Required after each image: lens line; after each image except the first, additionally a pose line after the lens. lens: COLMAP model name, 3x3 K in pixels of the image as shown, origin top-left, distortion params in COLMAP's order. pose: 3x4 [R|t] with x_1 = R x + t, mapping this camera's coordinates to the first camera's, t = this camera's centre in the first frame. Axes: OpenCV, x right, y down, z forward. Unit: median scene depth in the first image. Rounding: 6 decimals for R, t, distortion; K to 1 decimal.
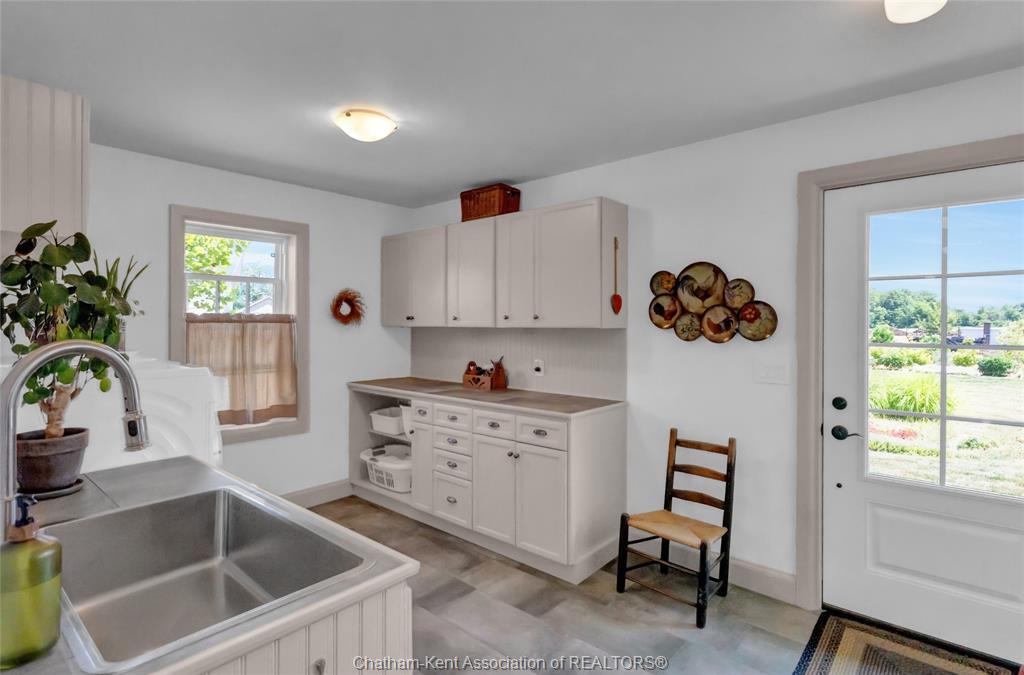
lens RADIAL K [[518.8, 0, 516.0], [0, 518.8, 319.7], [0, 0, 1]] dist [0.000926, 0.000177]
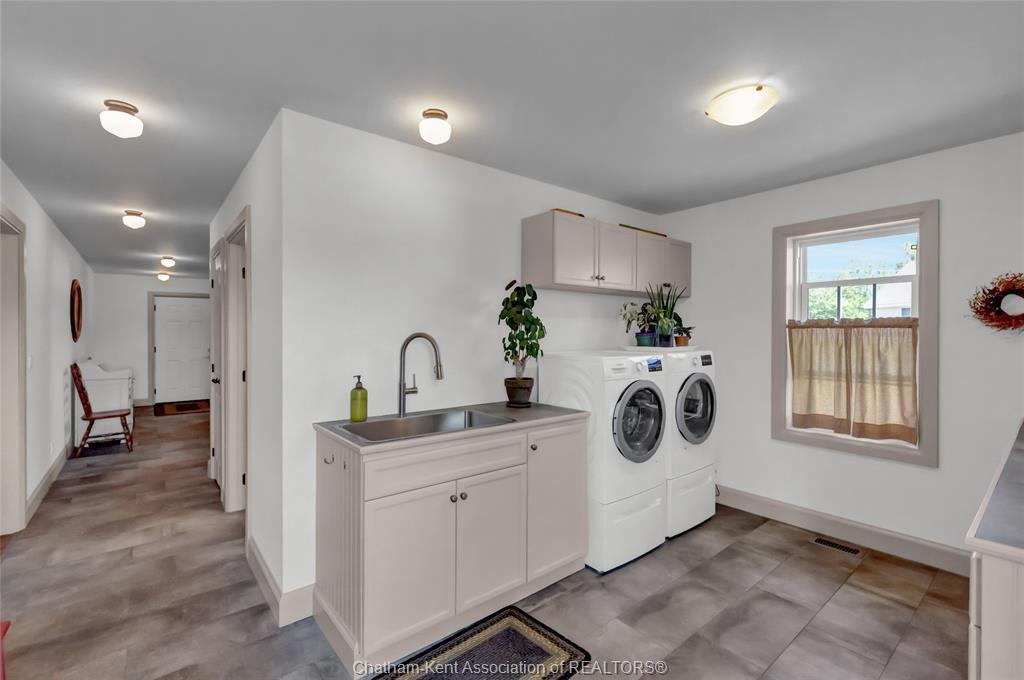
lens RADIAL K [[447.7, 0, 515.8], [0, 447.7, 331.9], [0, 0, 1]] dist [0.000021, 0.000055]
pose [[-0.168540, -0.004679, -0.985684, 0.365311], [0.003884, 0.999978, -0.005411, 0.014111], [0.985687, -0.004740, -0.168518, 0.505682]]
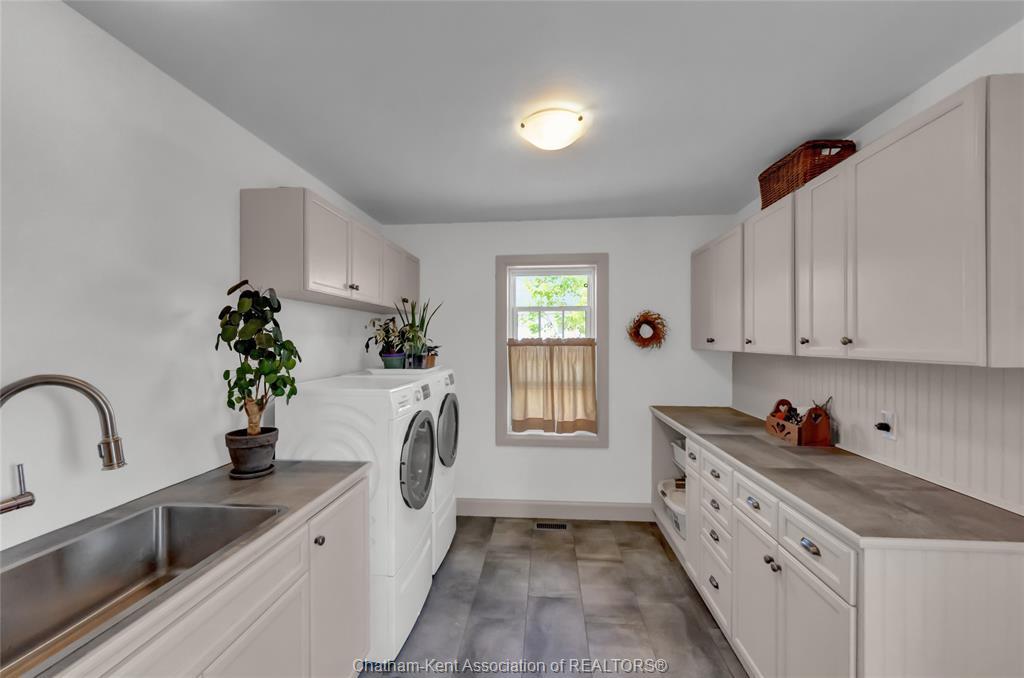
lens RADIAL K [[409.2, 0, 512.0], [0, 409.2, 339.0], [0, 0, 1]] dist [-0.001984, -0.000169]
pose [[0.585140, -0.006979, -0.810902, 0.165968], [0.009054, 0.999957, -0.002073, -0.008048], [0.810881, -0.006129, 0.585178, 0.360547]]
